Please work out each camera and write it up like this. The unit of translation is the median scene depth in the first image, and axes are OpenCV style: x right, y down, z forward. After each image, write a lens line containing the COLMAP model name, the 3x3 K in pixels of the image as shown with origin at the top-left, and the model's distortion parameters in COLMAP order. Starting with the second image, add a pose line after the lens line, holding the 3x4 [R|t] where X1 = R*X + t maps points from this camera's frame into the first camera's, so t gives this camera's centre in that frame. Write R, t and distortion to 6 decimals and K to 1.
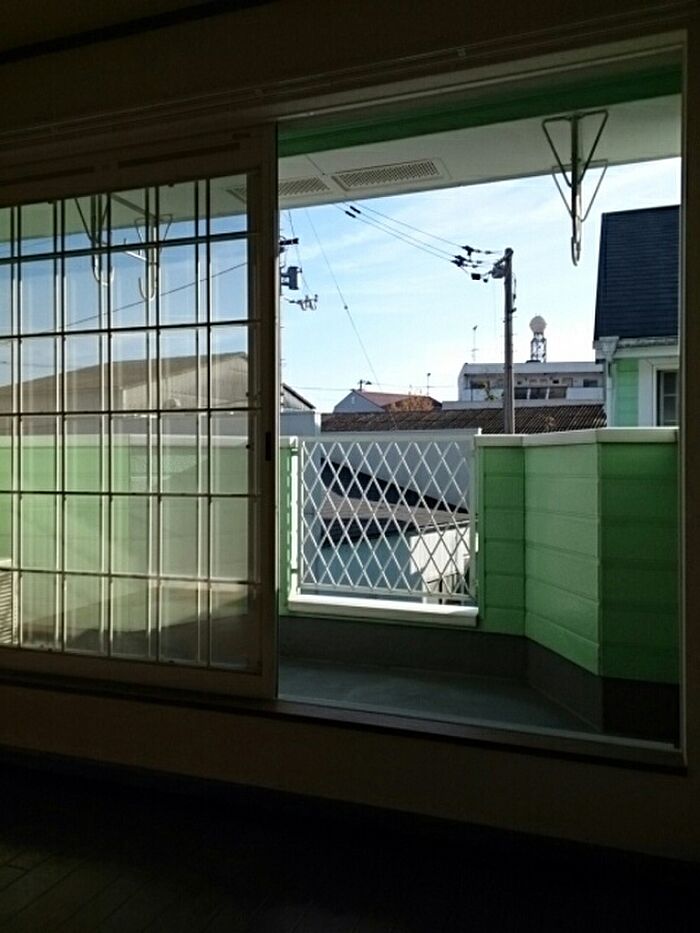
lens RADIAL K [[699.1, 0, 350.0], [0, 699.1, 466.5], [0, 0, 1]] dist [0.069713, -0.181866]
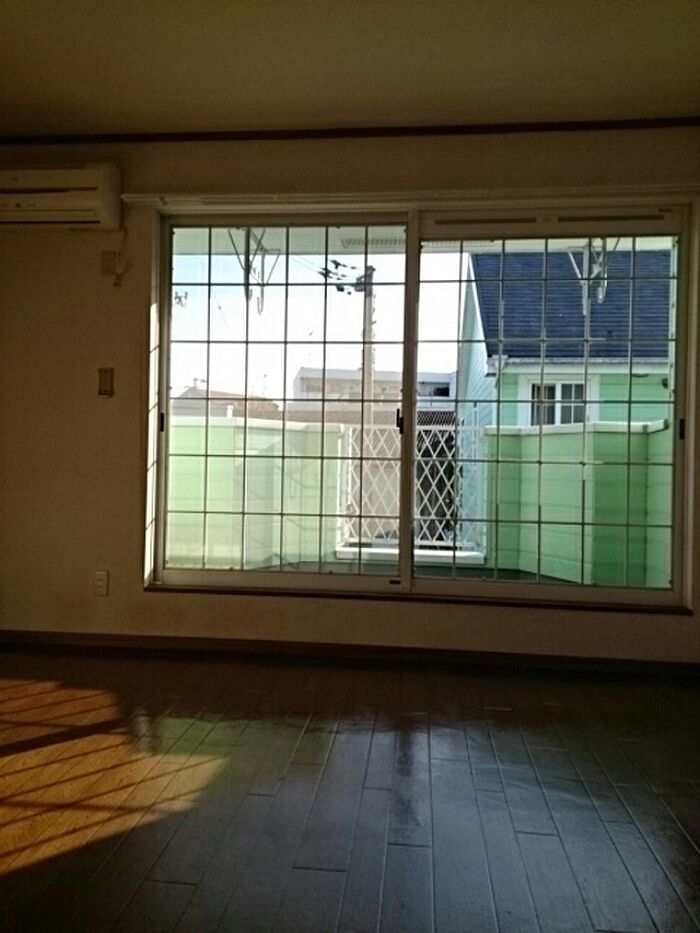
lens RADIAL K [[699.1, 0, 350.0], [0, 699.1, 466.5], [0, 0, 1]] dist [0.069713, -0.181866]
pose [[0.965326, 0.019776, 0.260297, -0.195713], [-0.019212, 0.999804, -0.004709, 0.020981], [-0.260340, -0.000455, 0.965517, -0.117211]]
